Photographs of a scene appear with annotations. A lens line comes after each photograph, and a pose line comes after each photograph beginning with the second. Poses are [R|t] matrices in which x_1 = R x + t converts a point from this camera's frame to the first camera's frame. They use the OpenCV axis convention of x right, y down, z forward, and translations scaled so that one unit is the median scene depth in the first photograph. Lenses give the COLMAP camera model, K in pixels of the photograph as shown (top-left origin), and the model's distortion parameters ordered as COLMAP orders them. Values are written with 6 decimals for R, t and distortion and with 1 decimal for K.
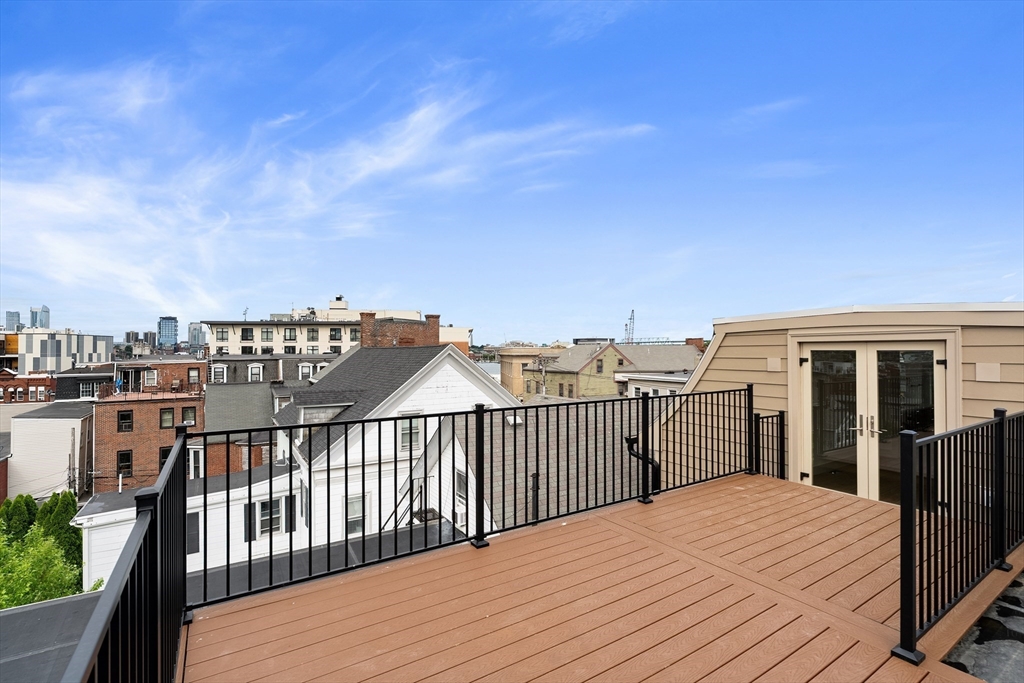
lens RADIAL K [[466.0, 0, 515.7], [0, 466.0, 344.1], [0, 0, 1]] dist [0.000728, 0.000381]
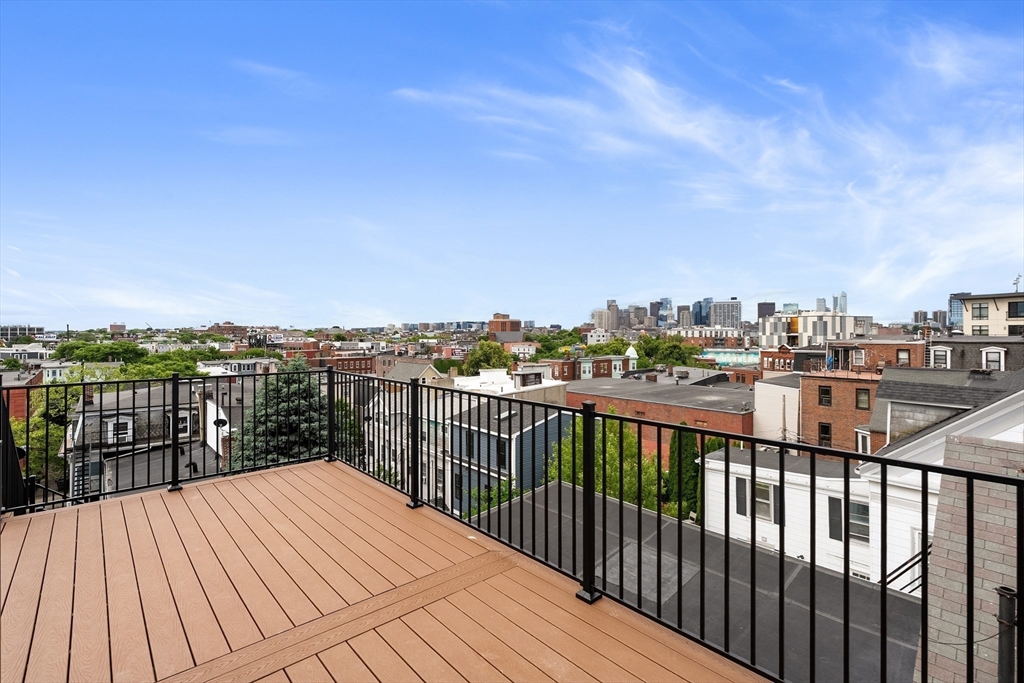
lens RADIAL K [[473.1, 0, 514.3], [0, 473.1, 331.2], [0, 0, 1]] dist [-0.002051, -0.000118]
pose [[0.166624, 0.004629, -0.986010, 0.099113], [0.010431, 0.999925, 0.006457, 0.001641], [0.985965, -0.011361, 0.166563, 0.098813]]
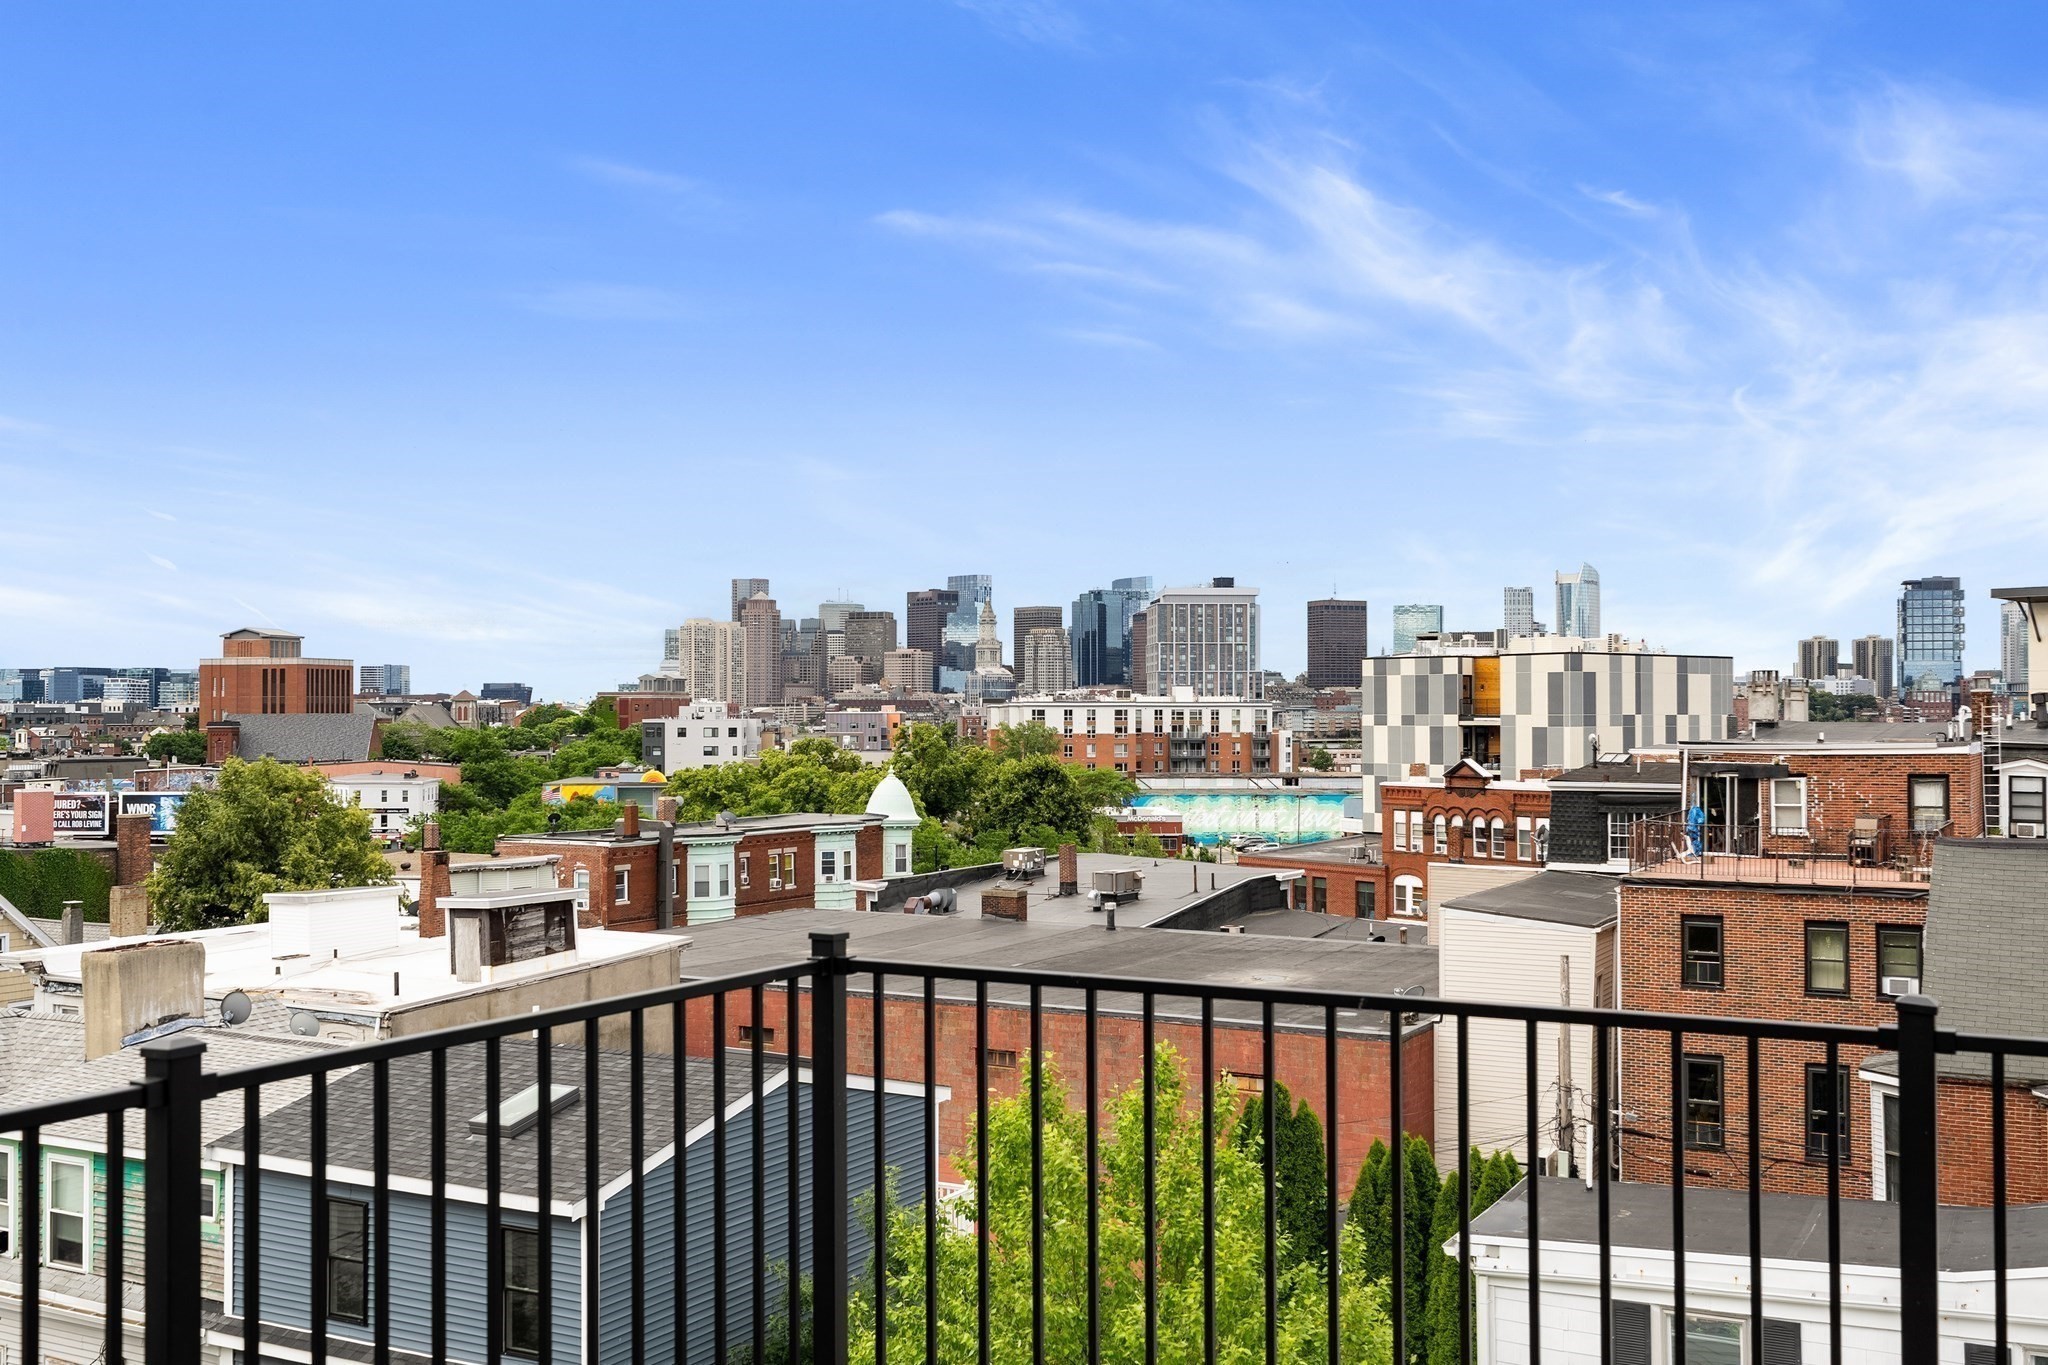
lens RADIAL K [[2021.4, 0, 1024.0], [0, 2021.4, 682.5], [0, 0, 1]] dist [0.003672, 0.006255]
pose [[0.484747, -0.008651, -0.874612, 0.043376], [0.010266, 0.999938, -0.004201, 0.000075], [0.874594, -0.006943, 0.484806, 0.027558]]
